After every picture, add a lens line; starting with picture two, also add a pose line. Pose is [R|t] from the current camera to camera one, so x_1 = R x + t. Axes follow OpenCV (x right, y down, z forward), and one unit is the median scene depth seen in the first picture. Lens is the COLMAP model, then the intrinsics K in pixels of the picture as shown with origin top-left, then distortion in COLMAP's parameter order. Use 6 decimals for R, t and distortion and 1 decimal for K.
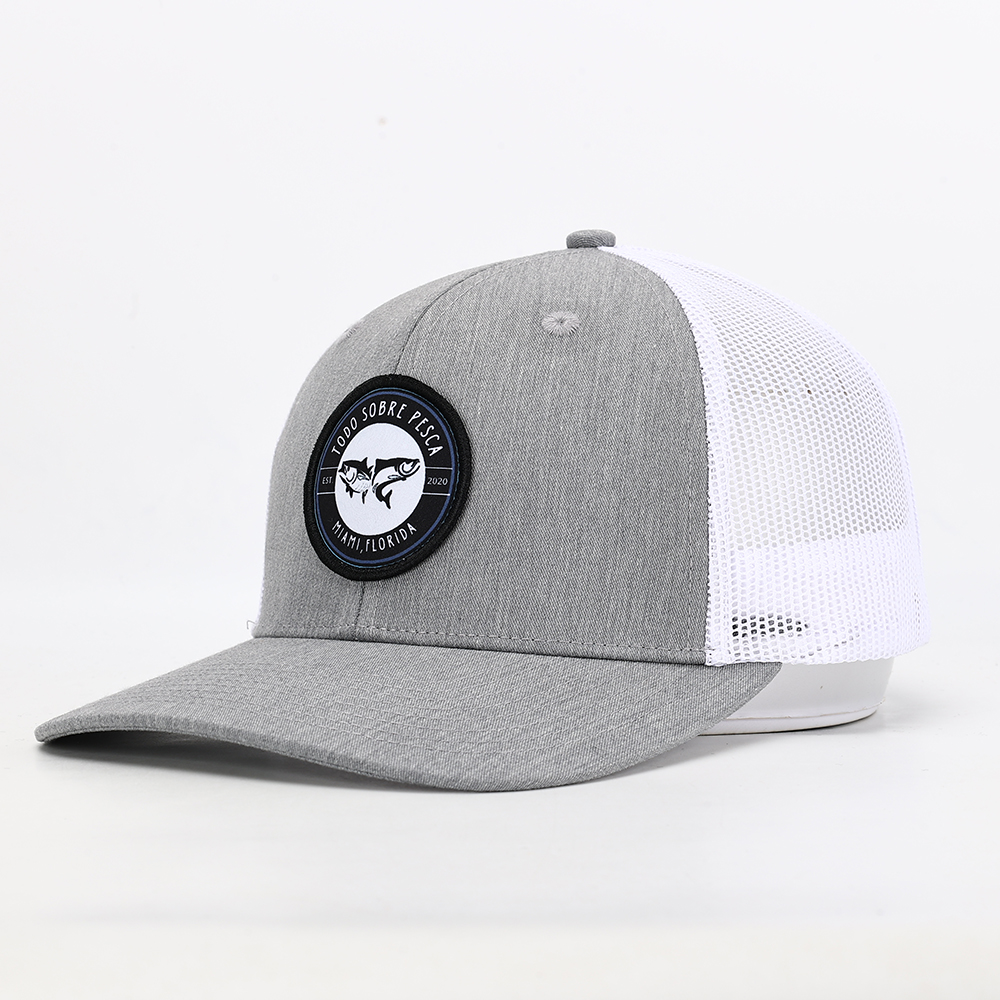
lens RADIAL K [[2467.5, 0, 500.0], [0, 2467.5, 500.0], [0, 0, 1]] dist [-0.014878, -0.316693]
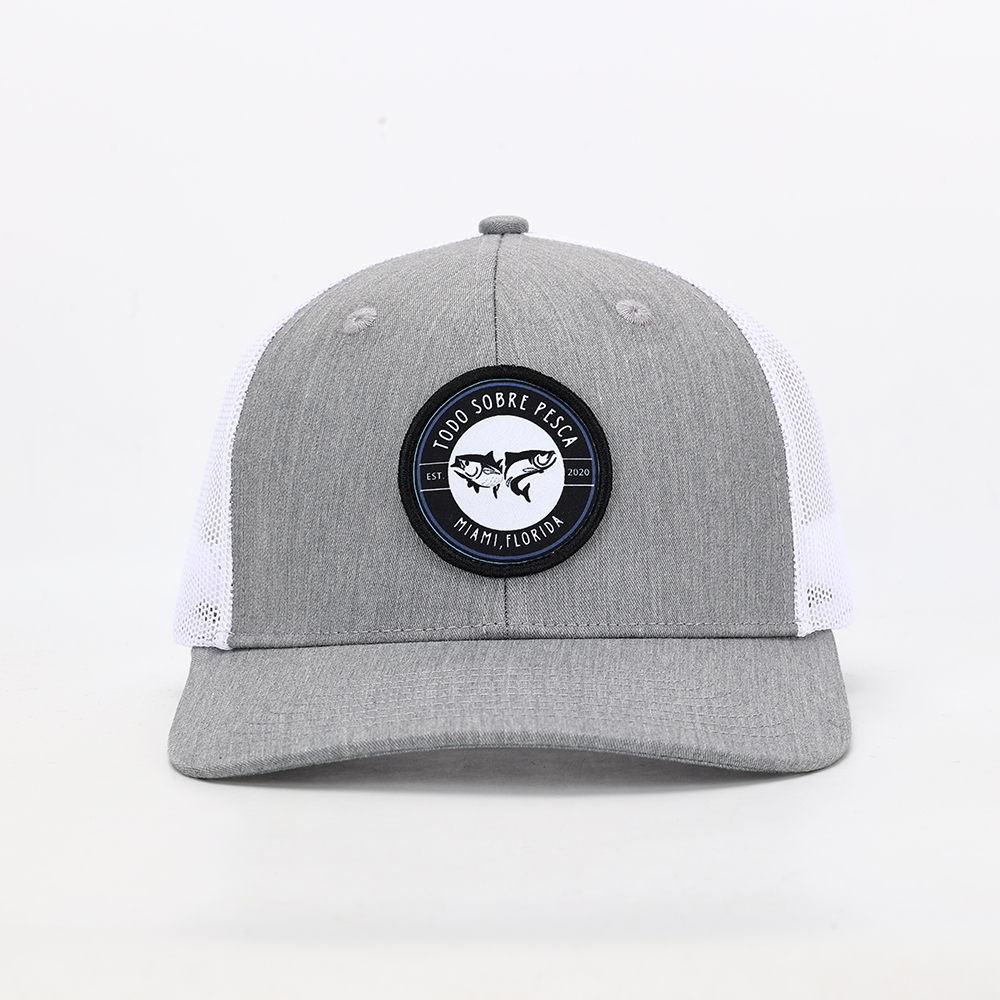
lens RADIAL K [[2467.5, 0, 500.0], [0, 2467.5, 500.0], [0, 0, 1]] dist [-0.014878, -0.316693]
pose [[0.835338, -0.046461, 0.547770, -0.591712], [0.038442, 0.998920, 0.026105, -0.023448], [-0.548391, -0.000749, 0.836221, 0.186565]]
